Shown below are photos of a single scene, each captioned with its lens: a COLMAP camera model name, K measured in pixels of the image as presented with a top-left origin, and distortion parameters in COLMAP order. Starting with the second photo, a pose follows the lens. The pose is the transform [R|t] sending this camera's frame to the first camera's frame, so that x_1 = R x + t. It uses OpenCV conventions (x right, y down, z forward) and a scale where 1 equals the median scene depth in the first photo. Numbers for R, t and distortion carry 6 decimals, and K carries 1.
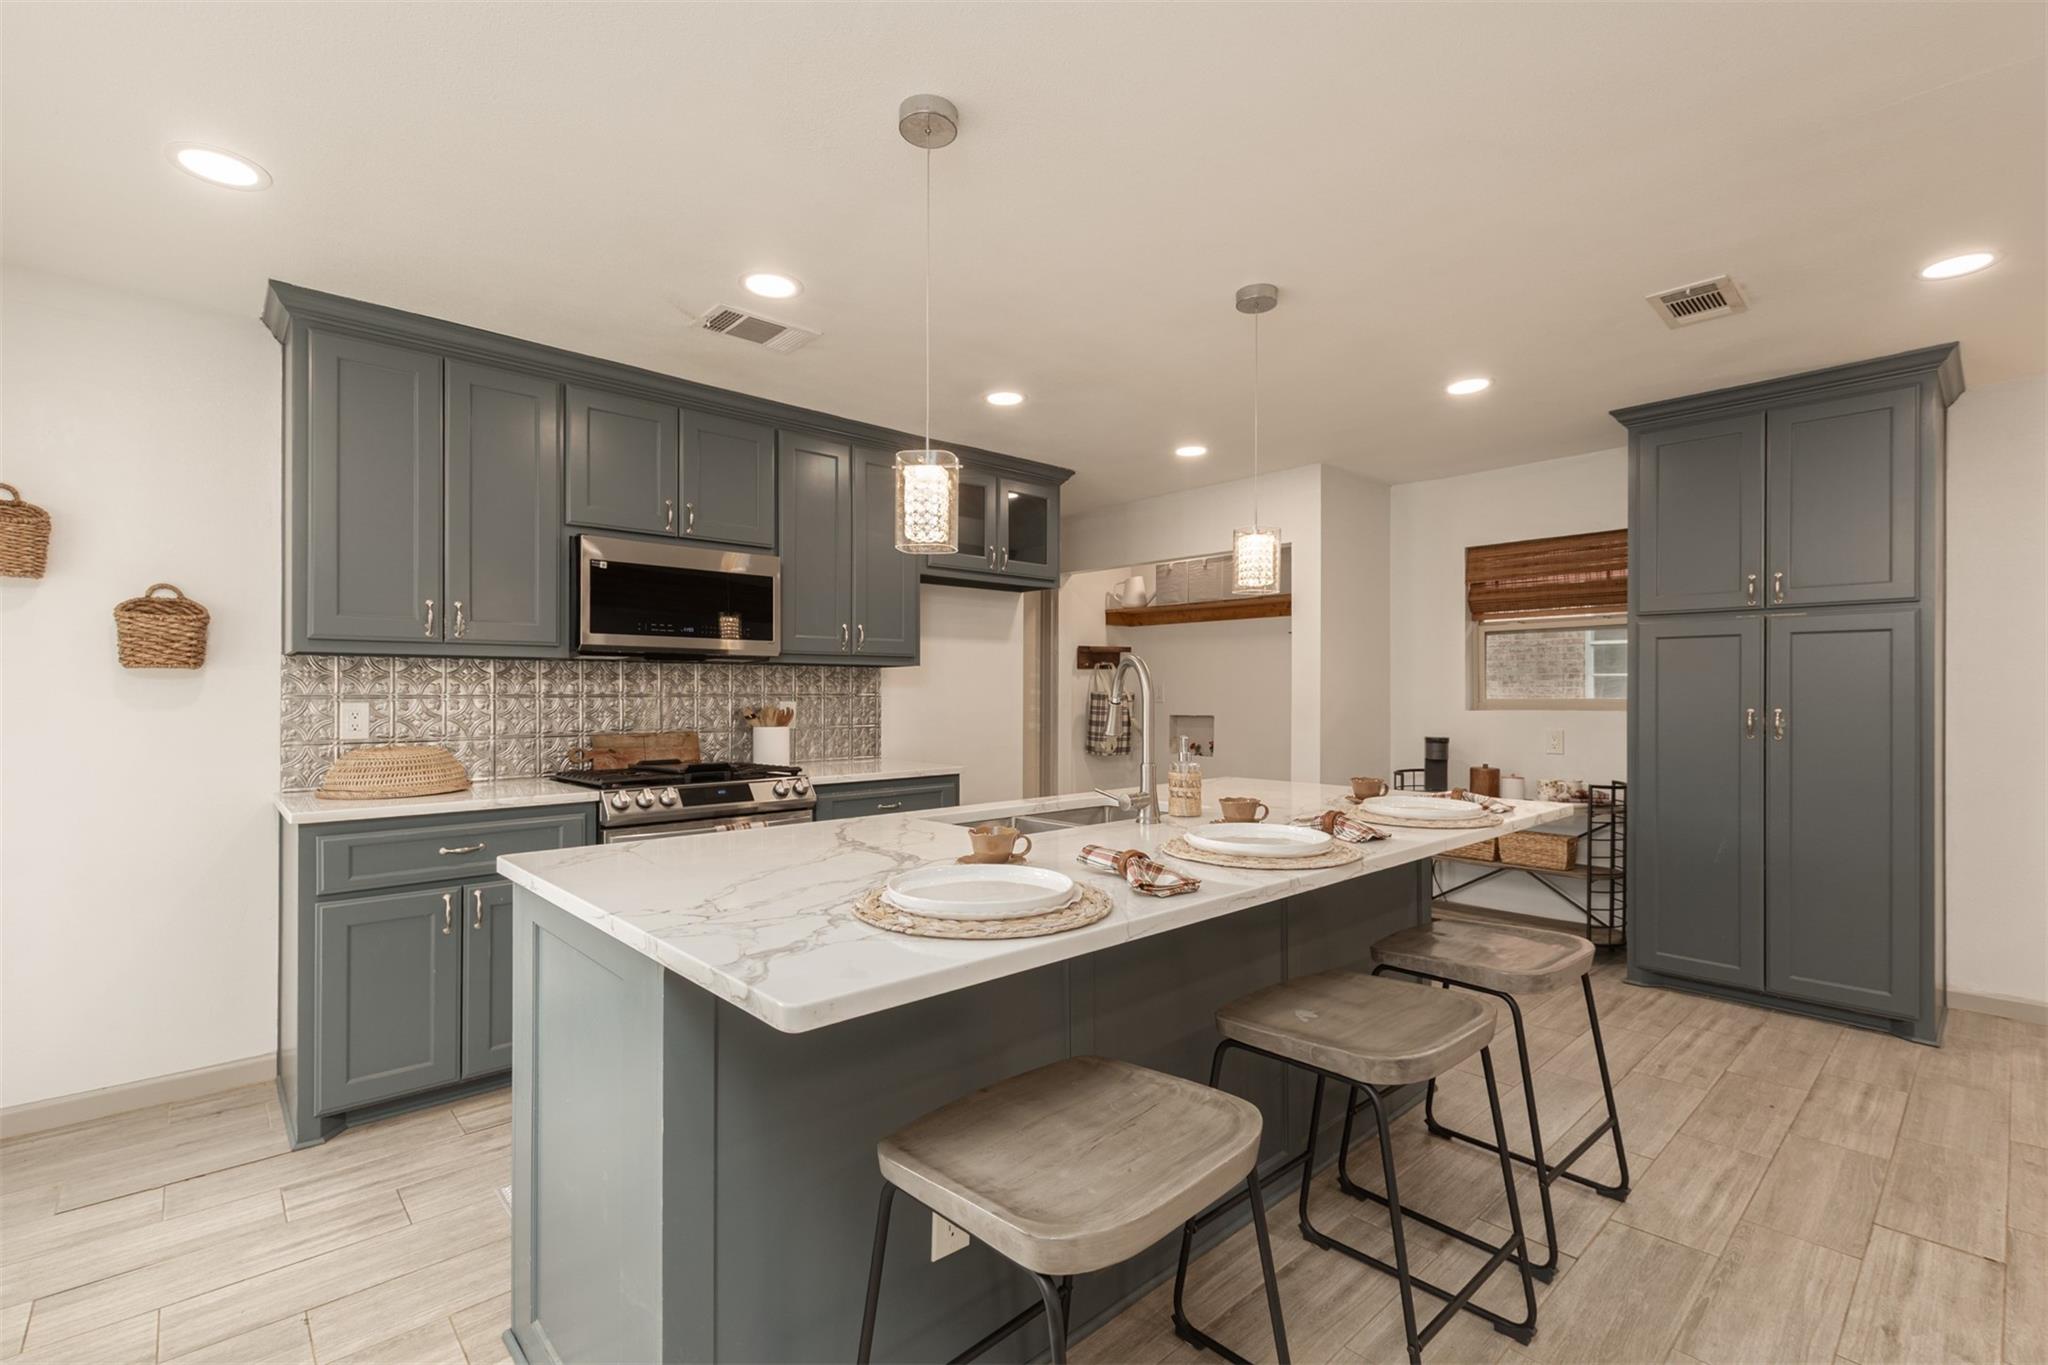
lens RADIAL K [[895.6, 0, 1025.1], [0, 895.6, 689.2], [0, 0, 1]] dist [0.009644, -0.005594]
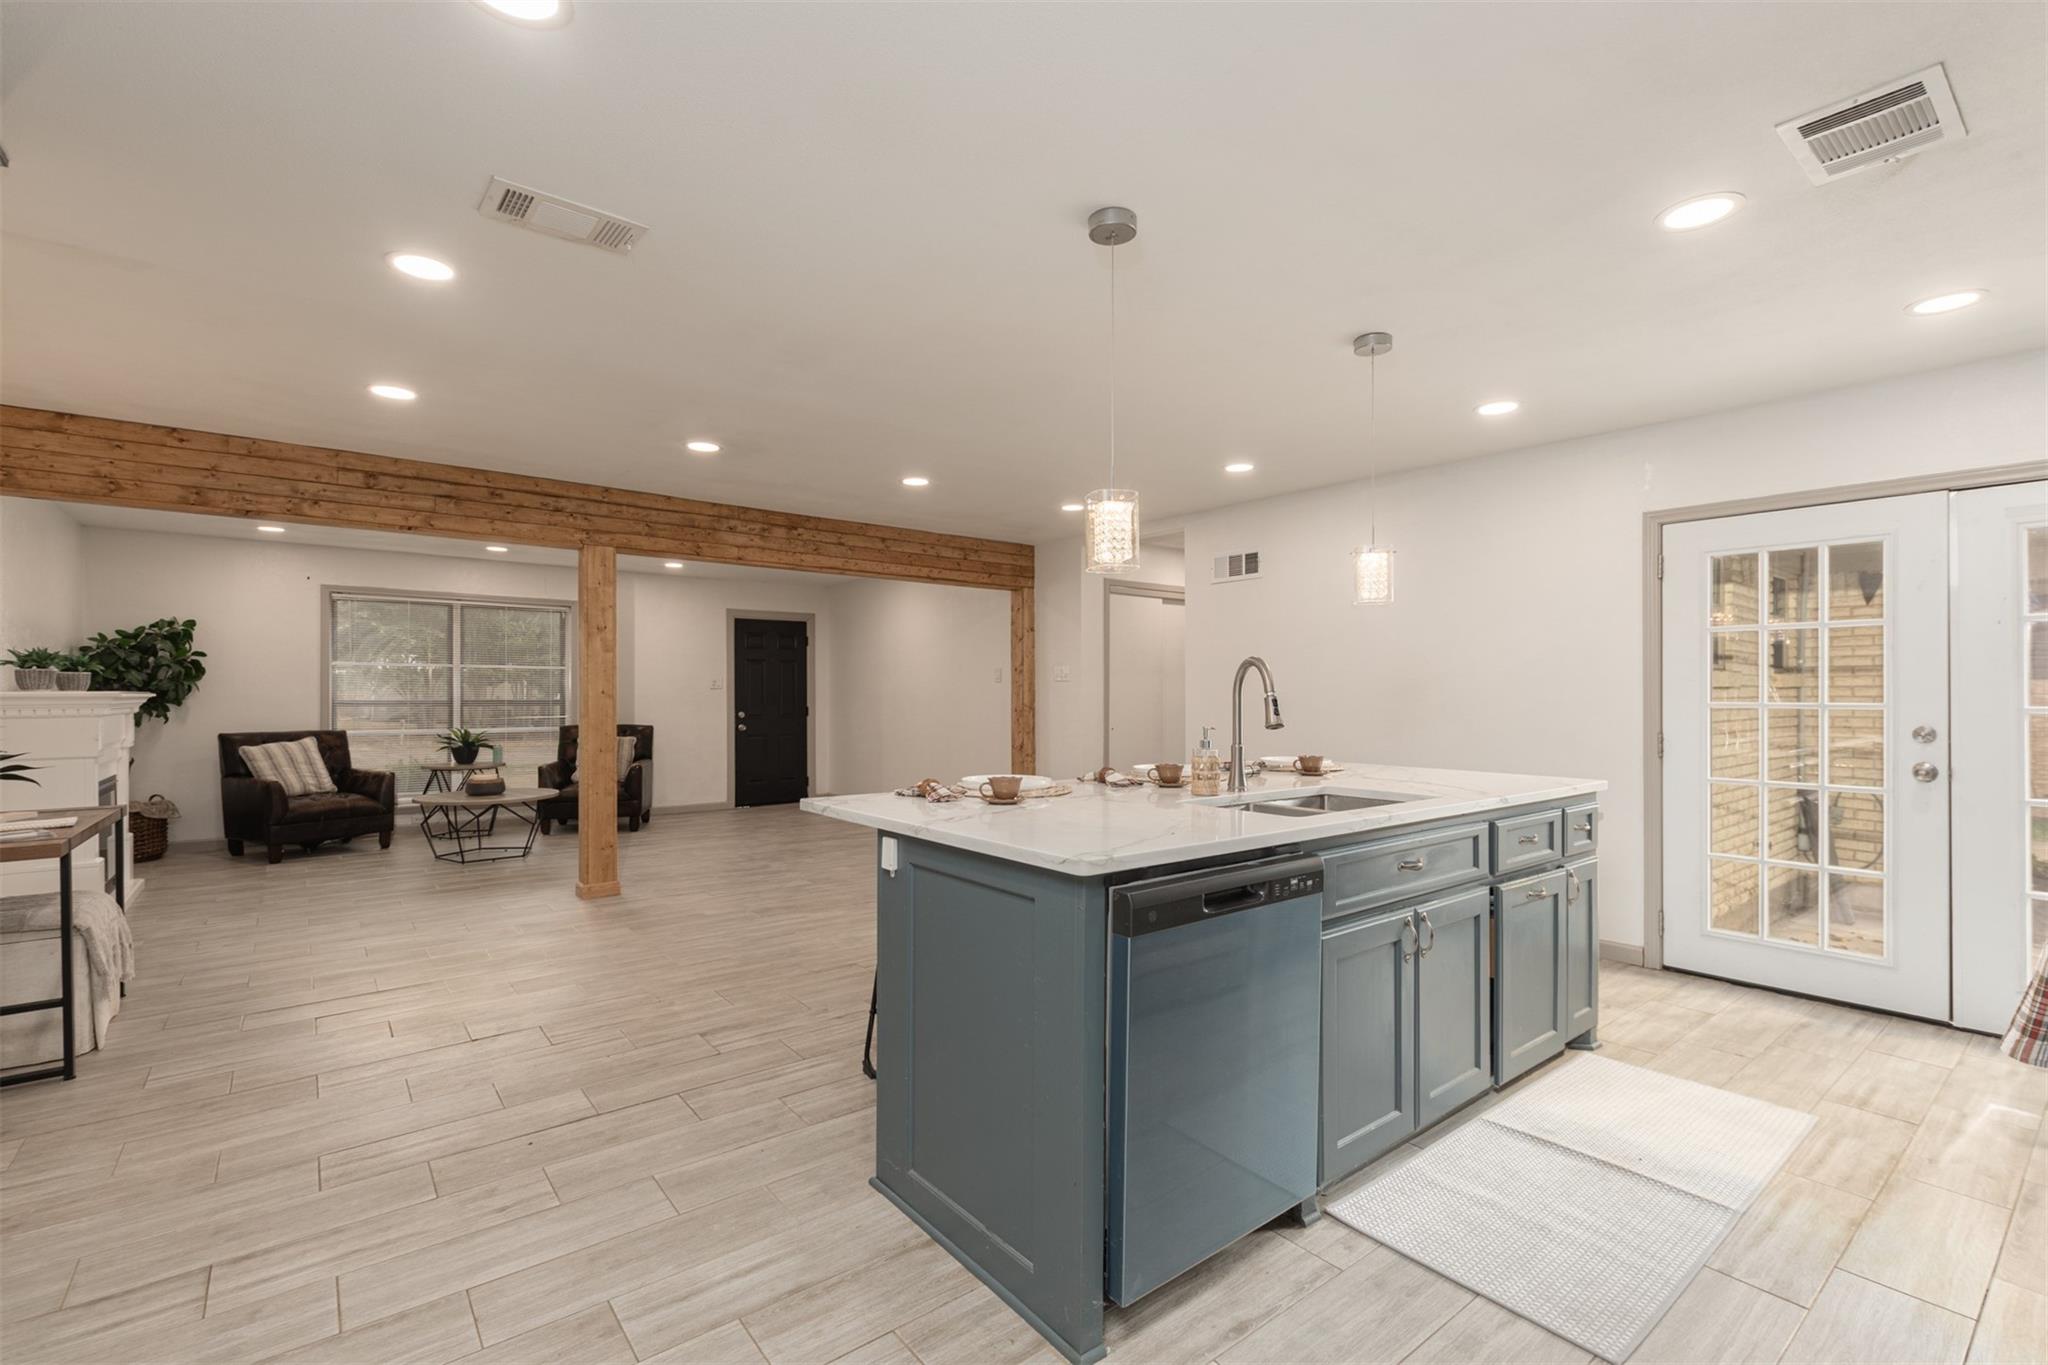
lens RADIAL K [[895.6, 0, 1025.1], [0, 895.6, 689.2], [0, 0, 1]] dist [0.009644, -0.005594]
pose [[-0.997309, -0.002585, 0.073262, 0.163808], [-0.003231, 0.999957, -0.008710, 0.010456], [-0.073236, -0.008923, -0.997275, 1.110097]]
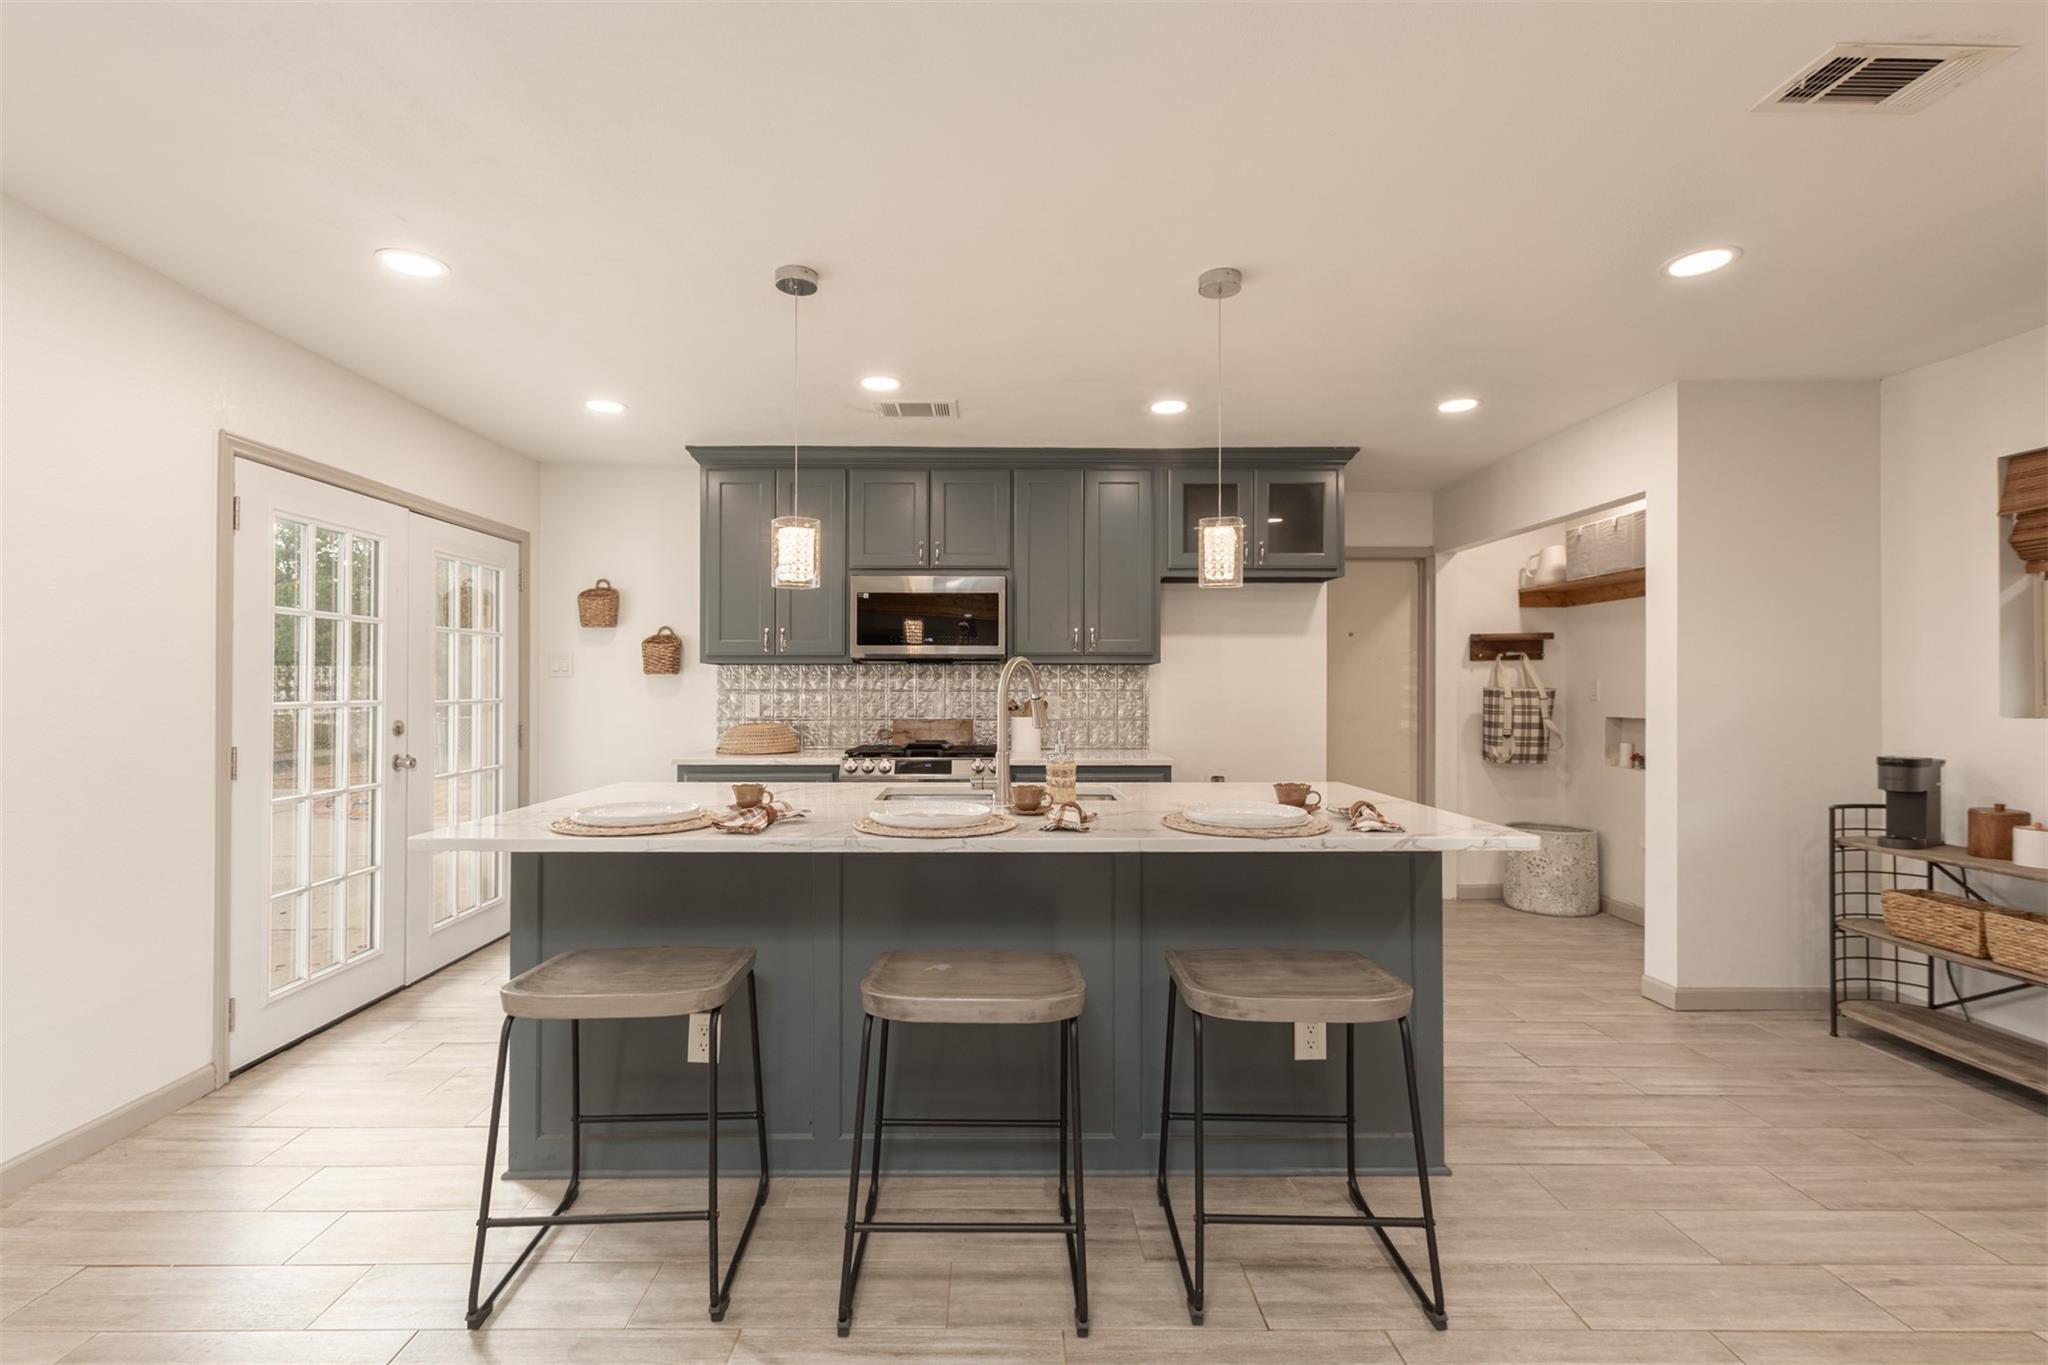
lens RADIAL K [[916.2, 0, 1008.6], [0, 916.2, 682.6], [0, 0, 1]] dist [0.010187, -0.006008]
pose [[0.743398, -0.002605, -0.668844, 0.447201], [0.001996, 0.999997, -0.001677, -0.001566], [0.668846, -0.000089, 0.743401, 0.066745]]
